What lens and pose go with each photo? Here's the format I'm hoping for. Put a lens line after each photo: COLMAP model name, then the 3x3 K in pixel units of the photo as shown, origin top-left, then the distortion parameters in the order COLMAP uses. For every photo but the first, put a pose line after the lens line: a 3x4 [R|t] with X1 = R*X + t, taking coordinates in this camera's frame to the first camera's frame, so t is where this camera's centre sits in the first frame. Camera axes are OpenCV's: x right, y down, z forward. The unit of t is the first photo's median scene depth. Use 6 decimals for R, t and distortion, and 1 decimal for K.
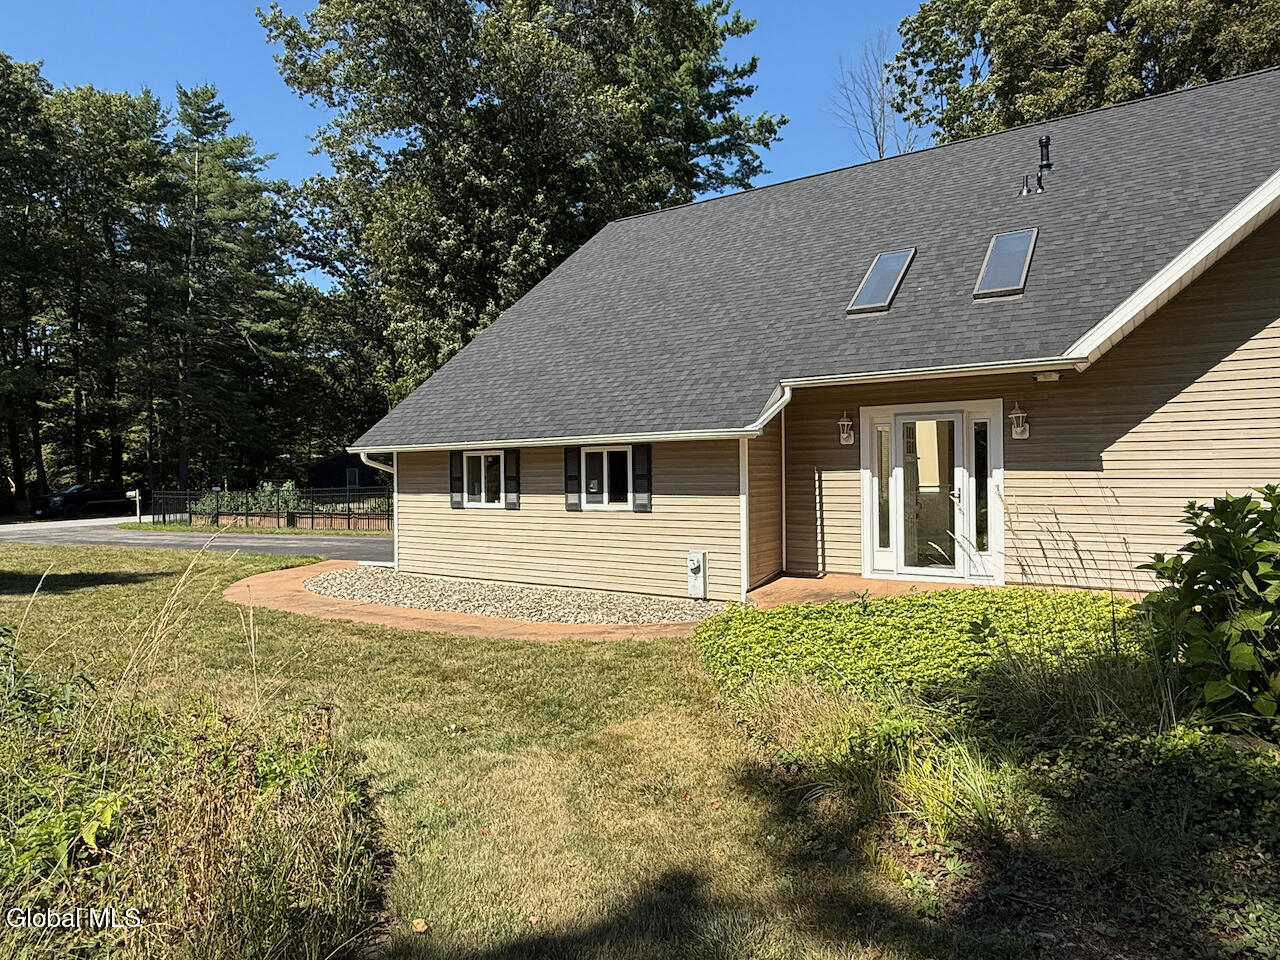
lens RADIAL K [[778.8, 0, 634.2], [0, 778.8, 483.1], [0, 0, 1]] dist [-0.014763, 0.001141]
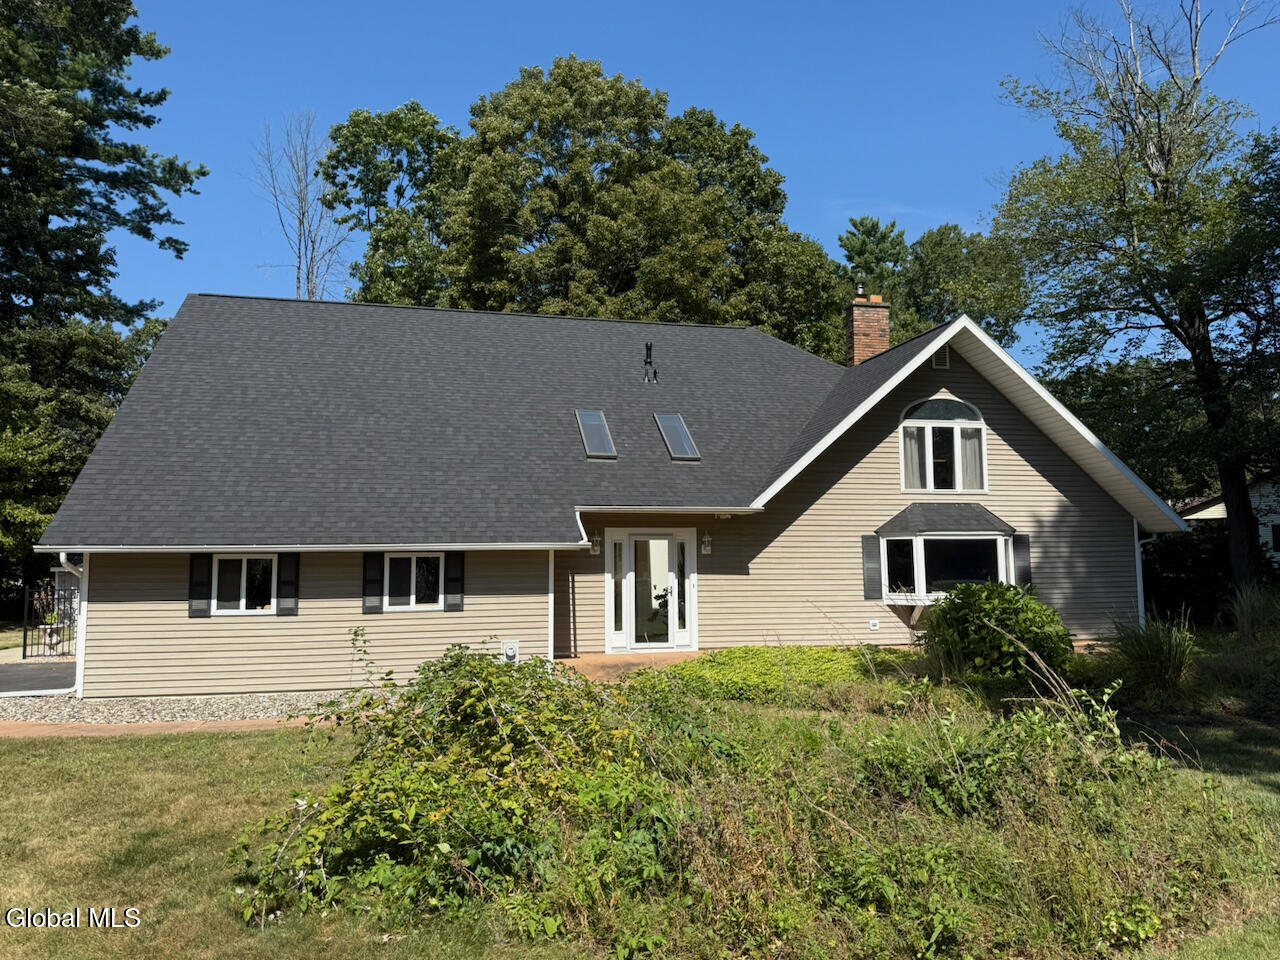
lens RADIAL K [[906.6, 0, 644.8], [0, 906.6, 498.7], [0, 0, 1]] dist [-0.007429, -0.004527]
pose [[0.659457, 0.059596, 0.749377, -0.750675], [0.011261, 0.995958, -0.089115, -0.005053], [-0.751658, 0.067206, 0.656120, -0.092071]]
